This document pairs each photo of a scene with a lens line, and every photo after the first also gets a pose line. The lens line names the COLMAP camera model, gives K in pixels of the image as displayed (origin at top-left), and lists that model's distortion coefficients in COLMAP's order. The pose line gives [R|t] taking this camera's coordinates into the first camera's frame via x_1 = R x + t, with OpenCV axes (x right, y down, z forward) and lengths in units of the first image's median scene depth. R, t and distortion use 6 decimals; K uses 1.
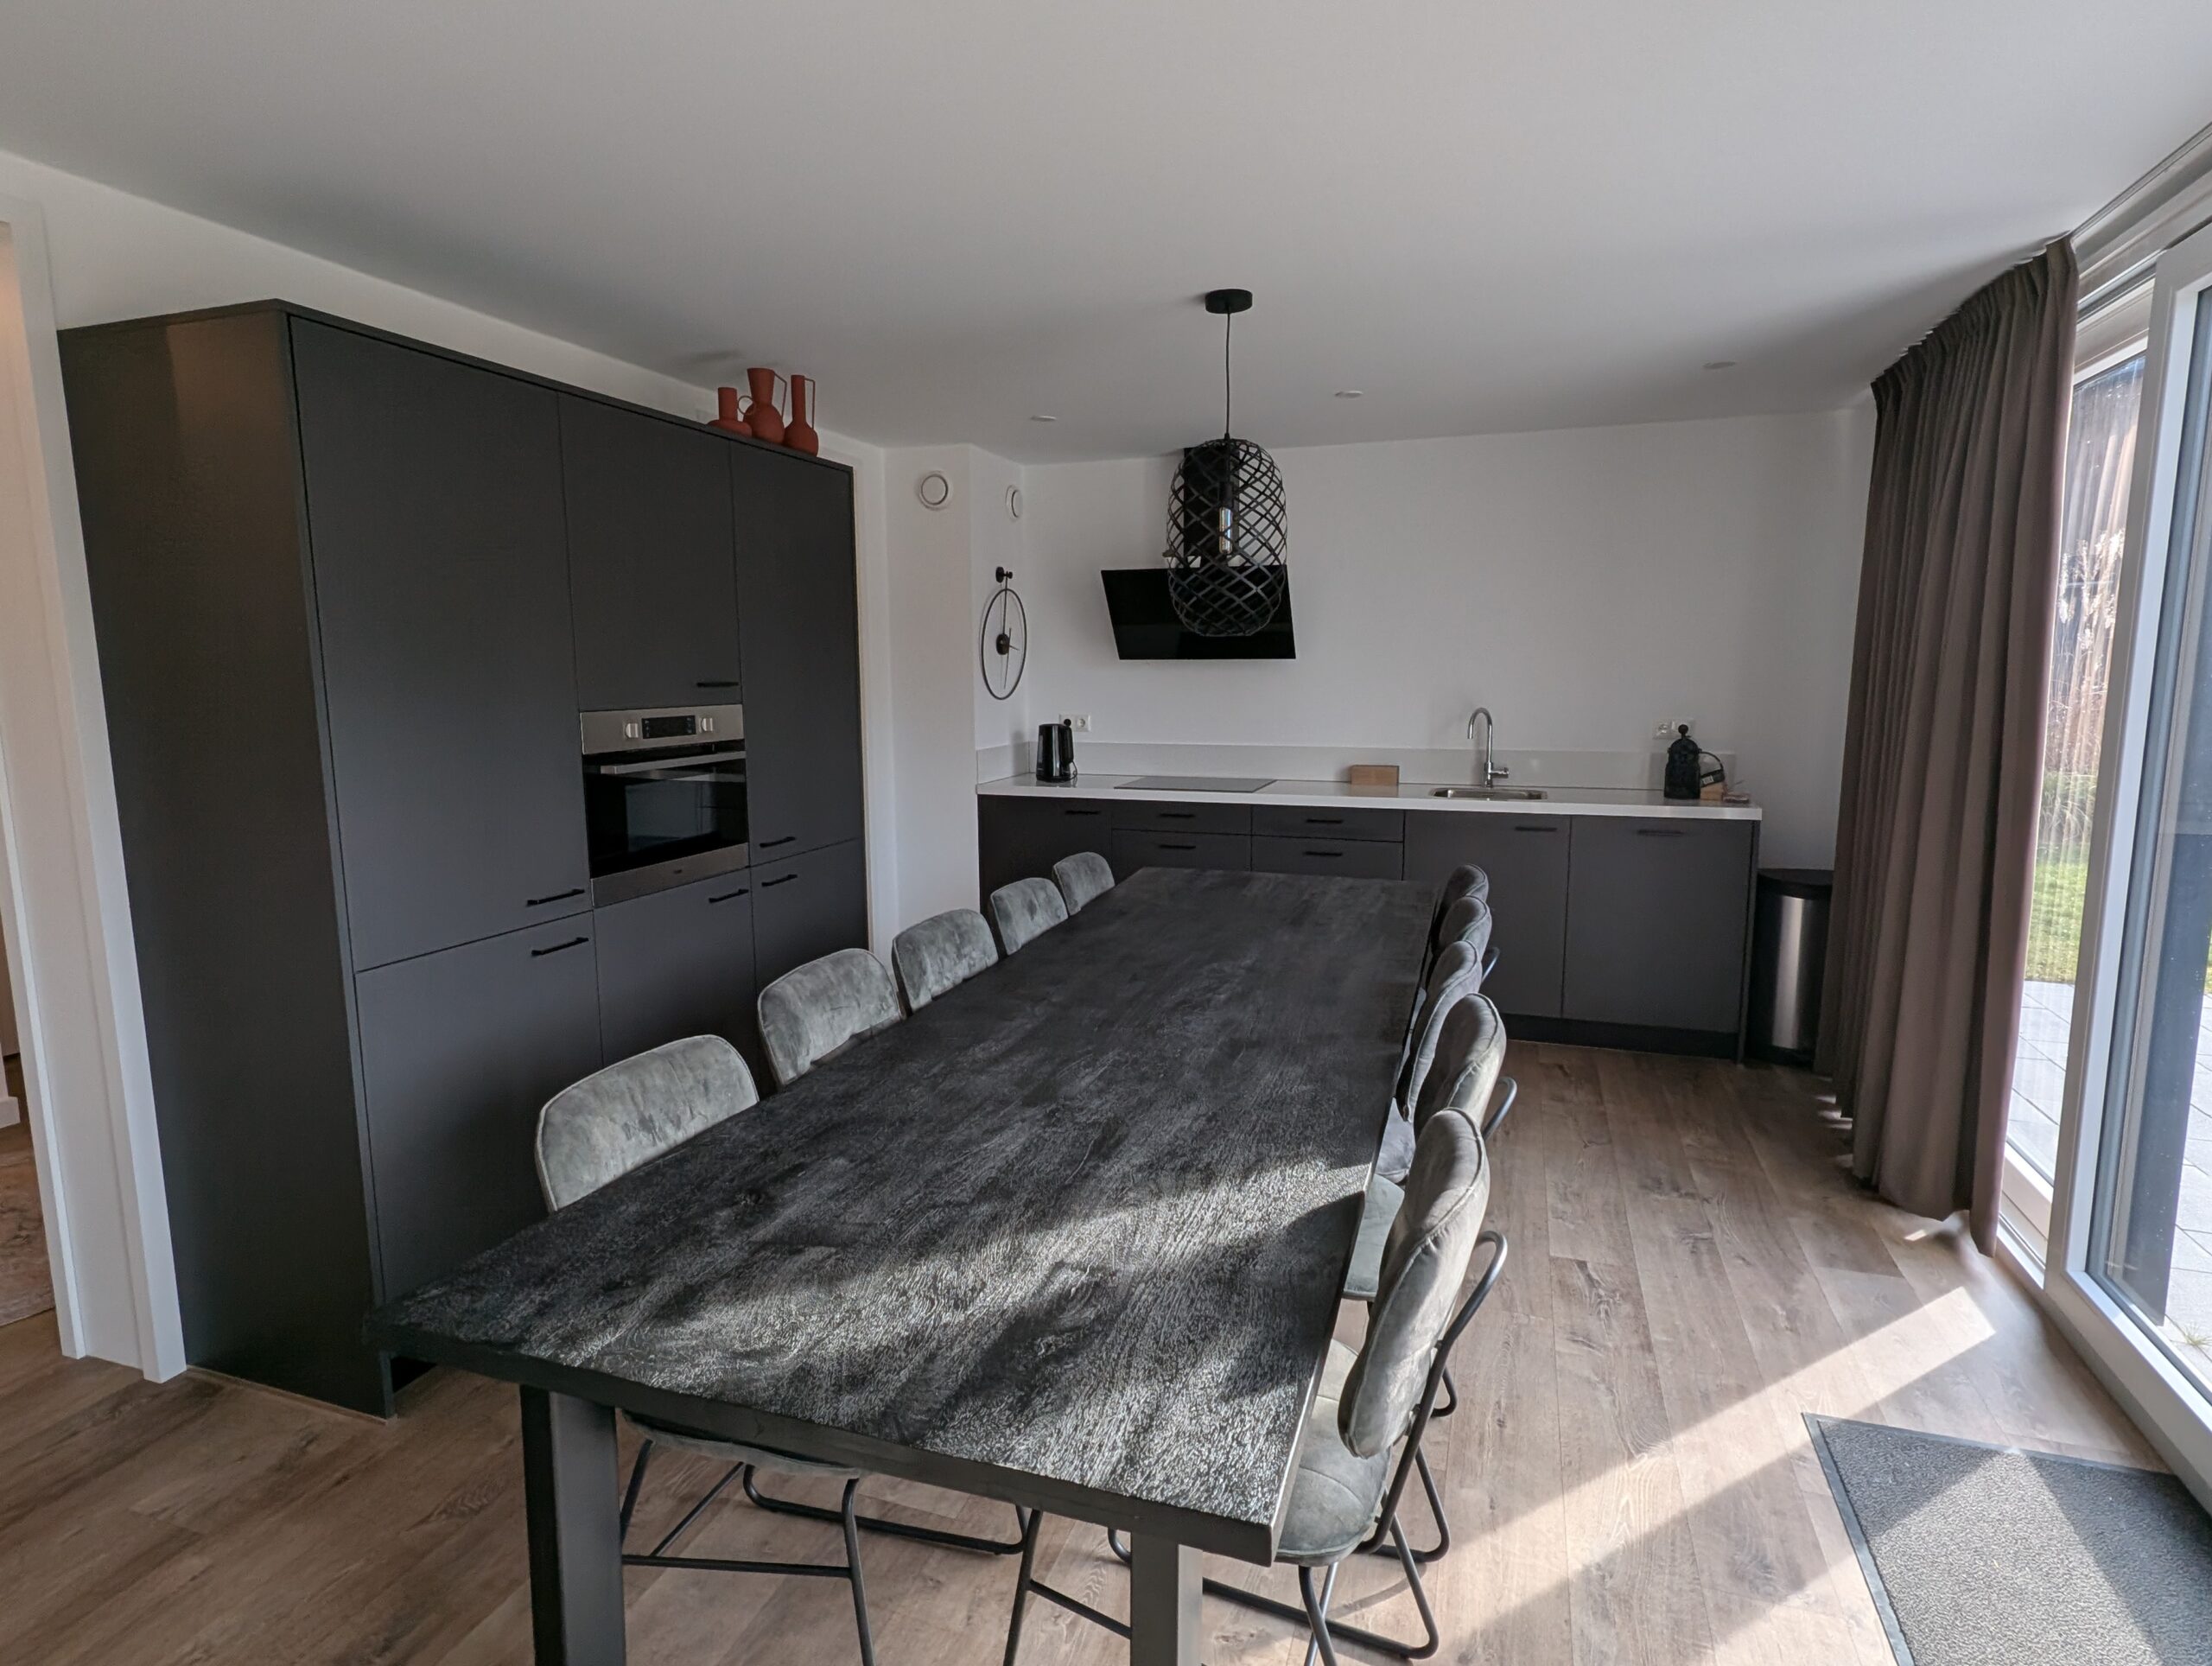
lens RADIAL K [[1182.3, 0, 1106.0], [0, 1182.3, 833.0], [0, 0, 1]] dist [0.001122, 0.000342]
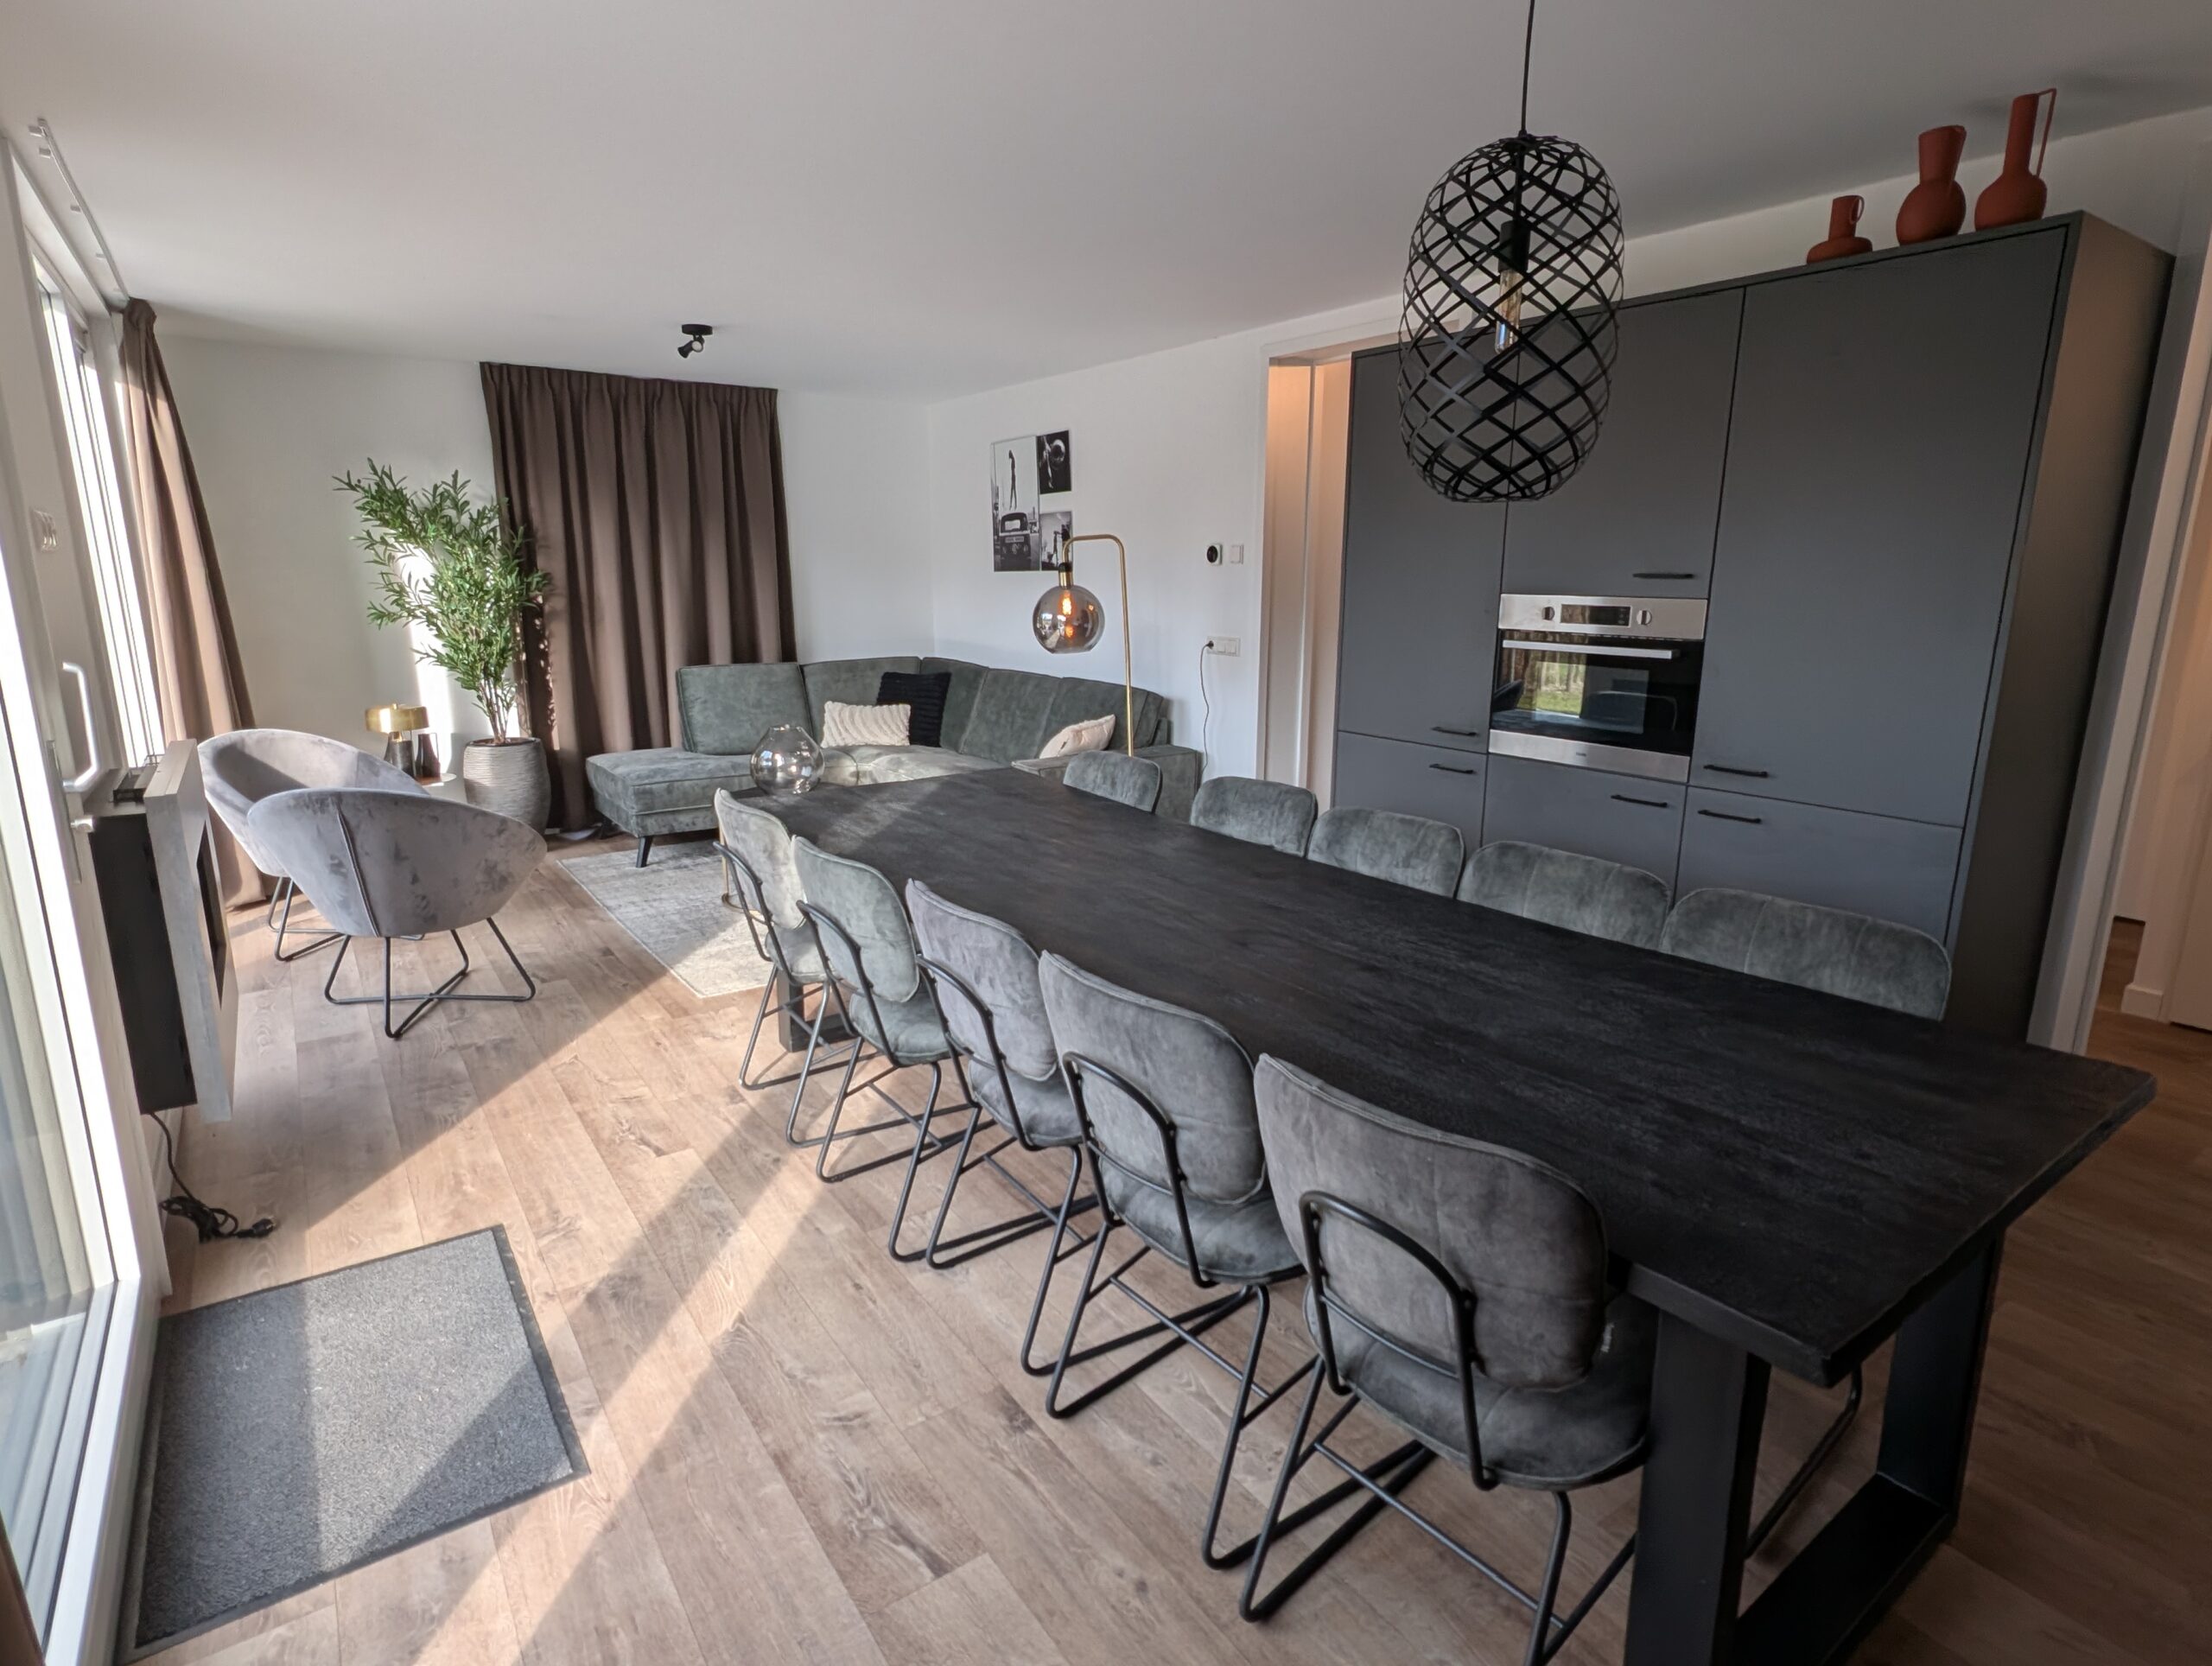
lens RADIAL K [[1182.3, 0, 1106.0], [0, 1182.3, 833.0], [0, 0, 1]] dist [0.001122, 0.000342]
pose [[-0.588777, 0.182882, -0.787335, 0.928953], [-0.114924, 0.945232, 0.305499, -0.221821], [0.800084, 0.270354, -0.535513, 1.583339]]
